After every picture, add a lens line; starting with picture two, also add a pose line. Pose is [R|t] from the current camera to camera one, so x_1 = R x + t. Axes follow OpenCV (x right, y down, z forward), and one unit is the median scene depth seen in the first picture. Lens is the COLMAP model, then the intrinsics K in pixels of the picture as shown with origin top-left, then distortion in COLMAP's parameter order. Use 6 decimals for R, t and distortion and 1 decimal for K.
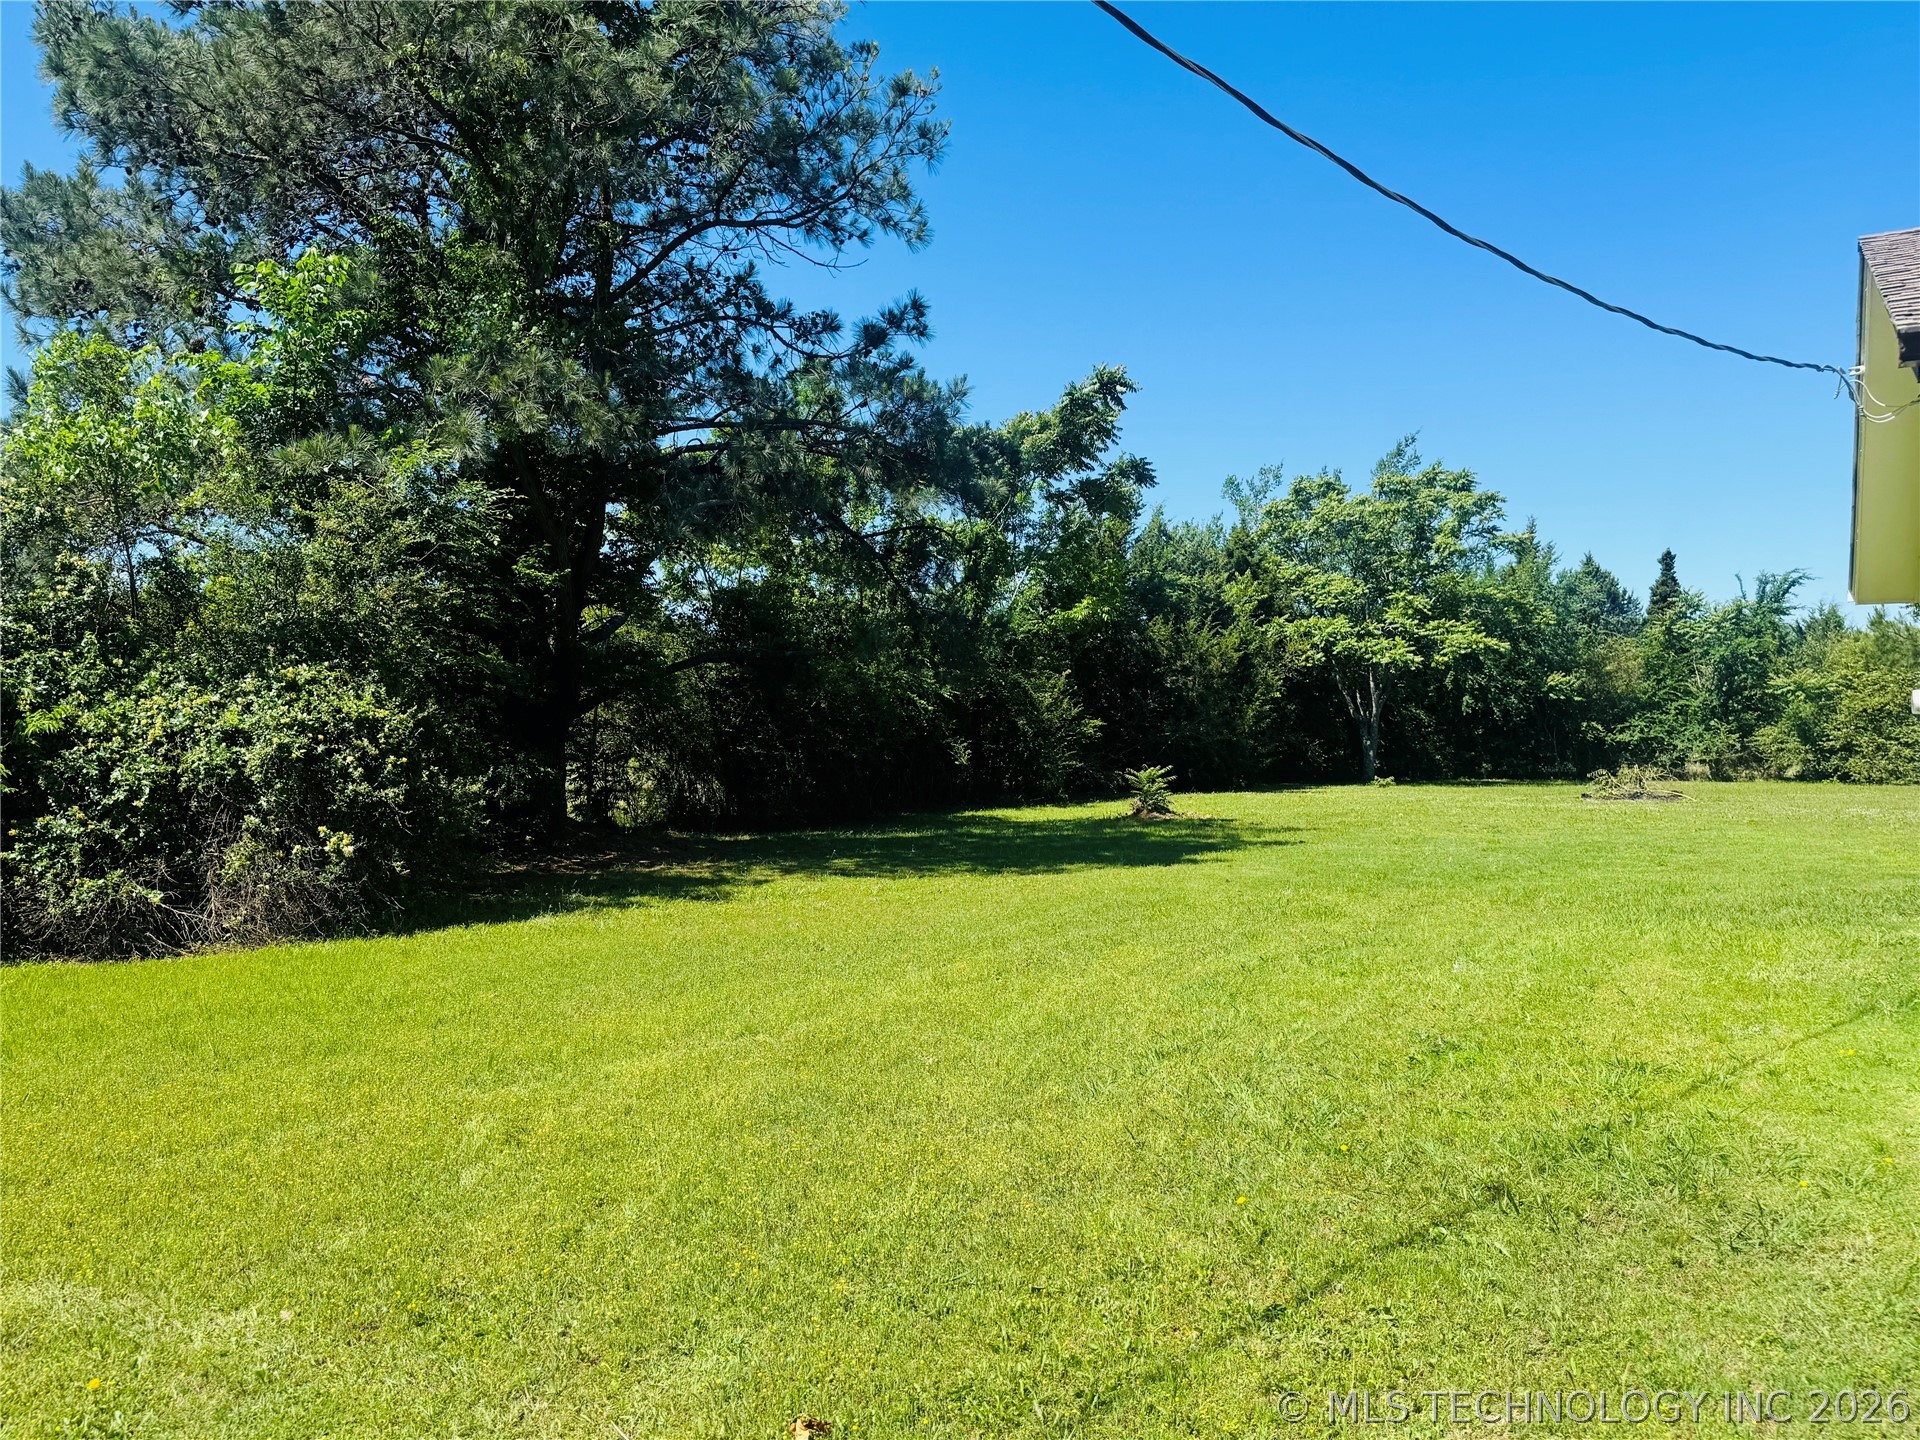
lens RADIAL K [[1488.6, 0, 885.5], [0, 1488.6, 737.9], [0, 0, 1]] dist [0.033330, -0.066818]
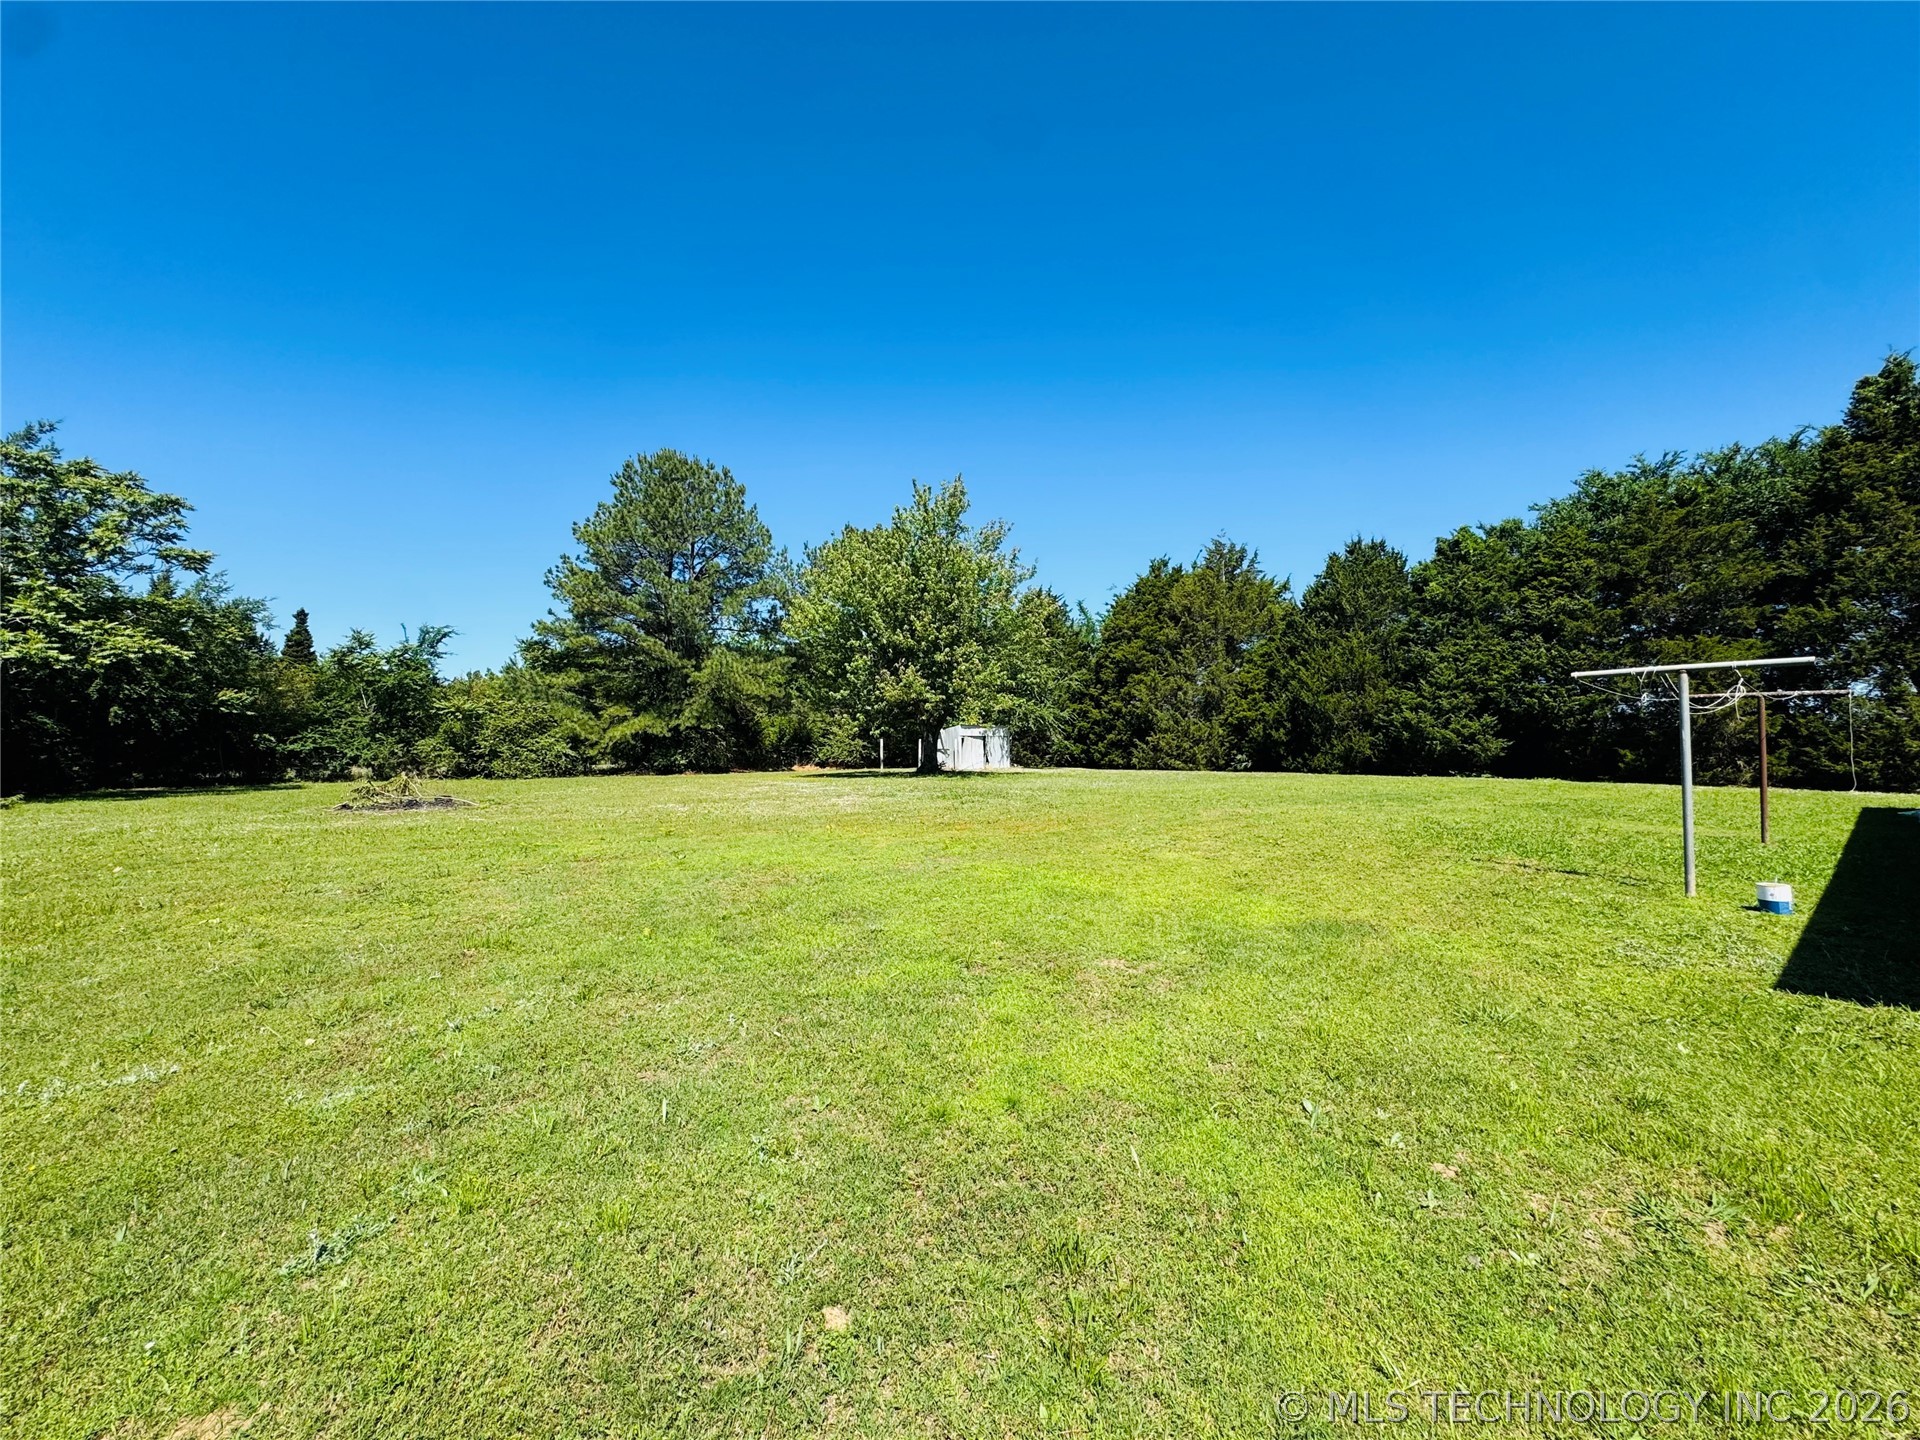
lens RADIAL K [[768.1, 0, 961.7], [0, 768.1, 719.0], [0, 0, 1]] dist [-0.002690, 0.000535]
pose [[0.315608, 0.031830, 0.948356, 0.096842], [0.005500, 0.999359, -0.035372, 0.001889], [-0.948874, 0.016380, 0.315231, 0.358069]]
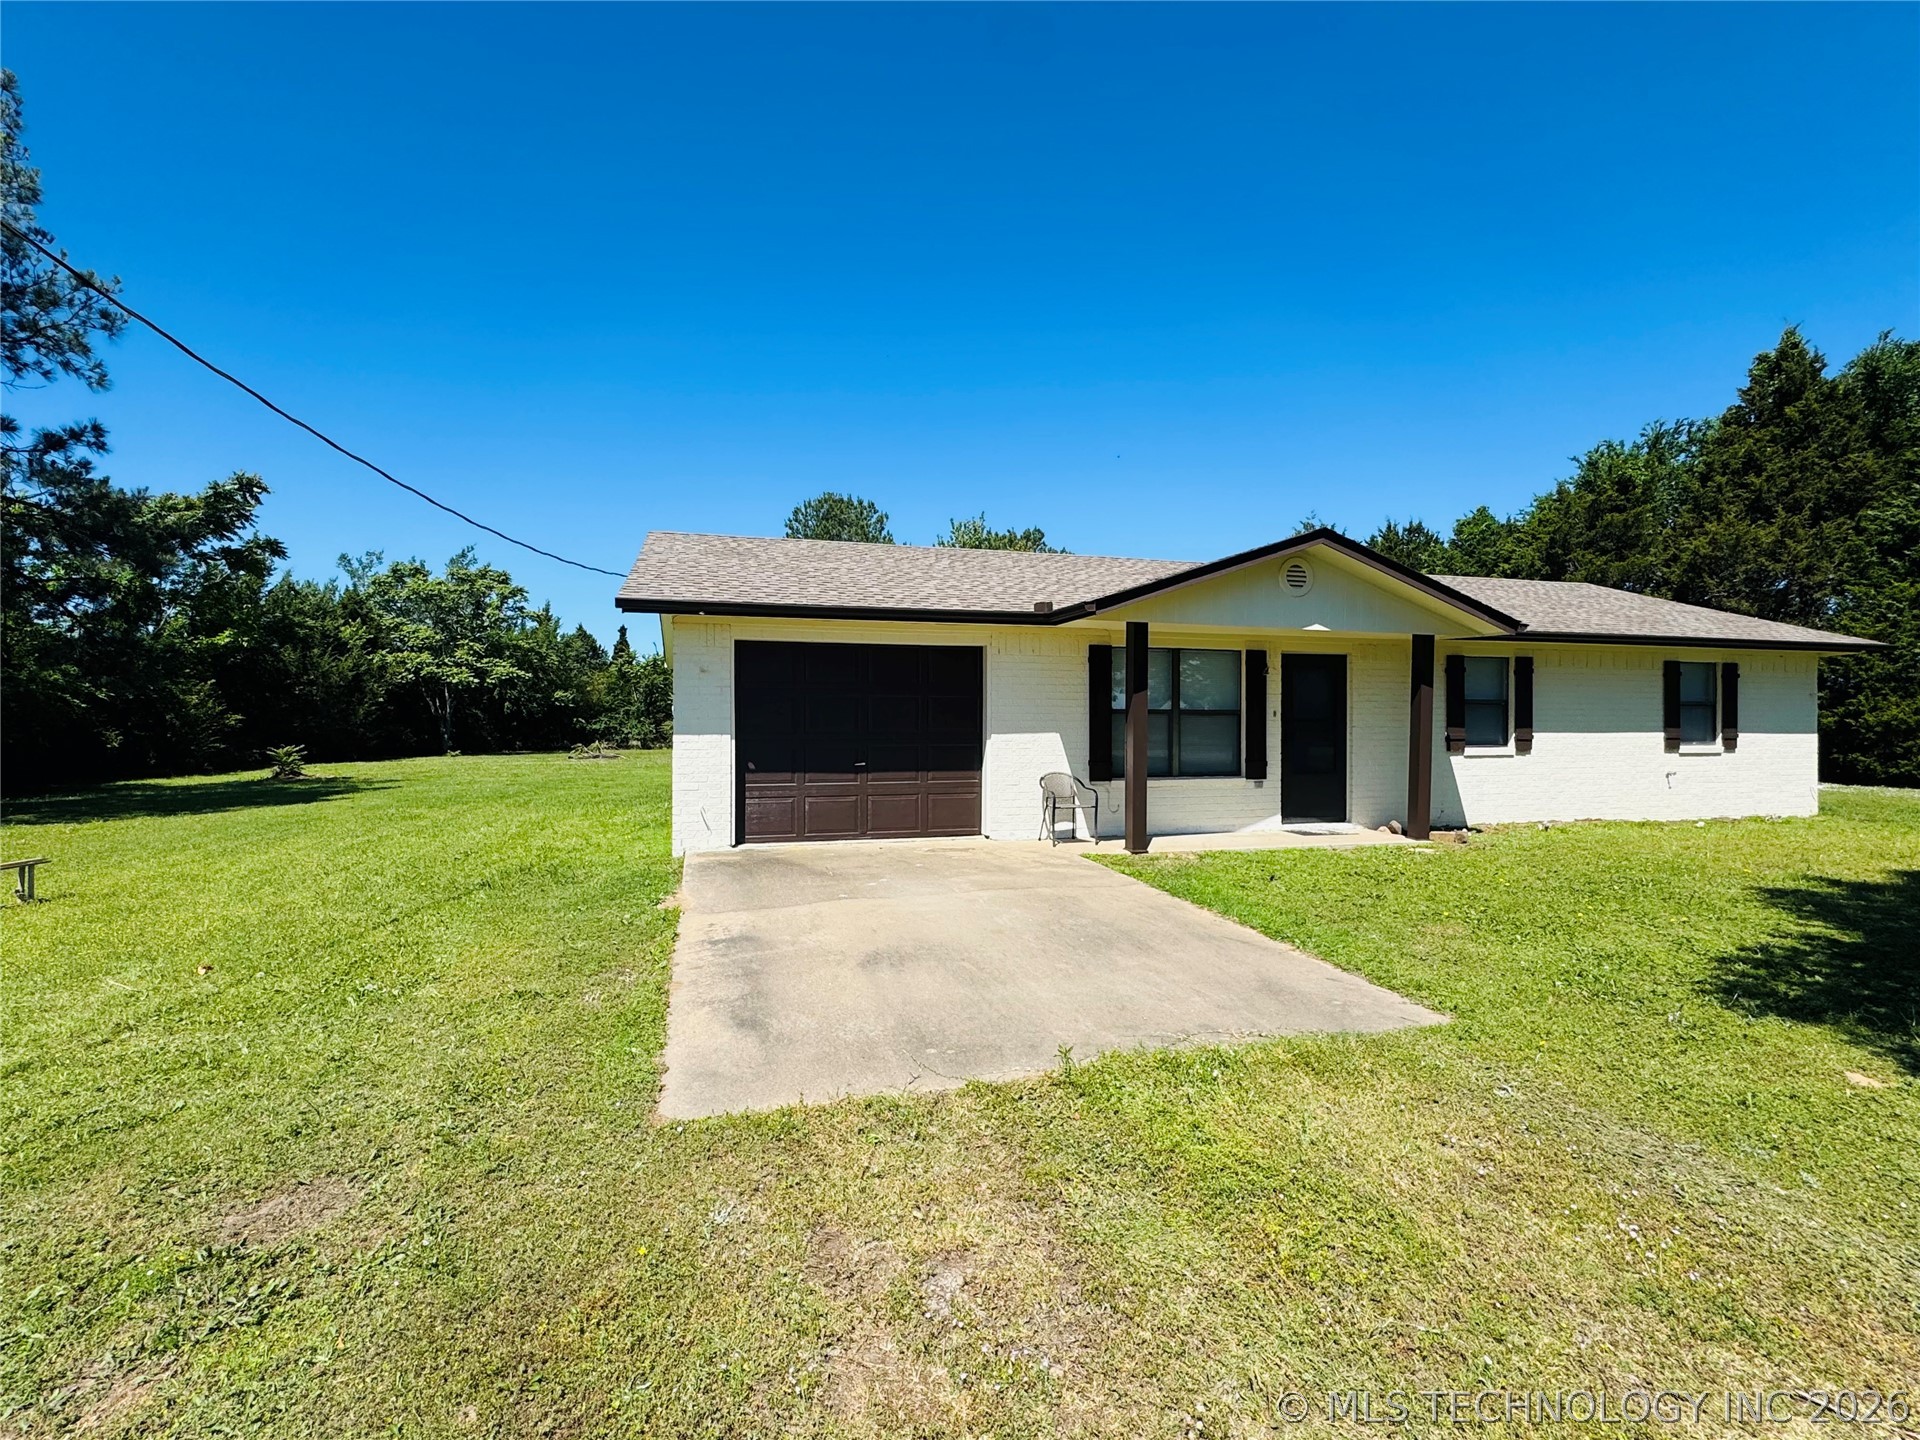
lens RADIAL K [[897.3, 0, 958.1], [0, 897.3, 727.3], [0, 0, 1]] dist [0.005305, 0.000159]
pose [[0.674771, -0.002266, 0.738024, -0.025720], [0.002540, 0.999996, 0.000748, 0.000875], [-0.738023, 0.001370, 0.674774, -0.087301]]
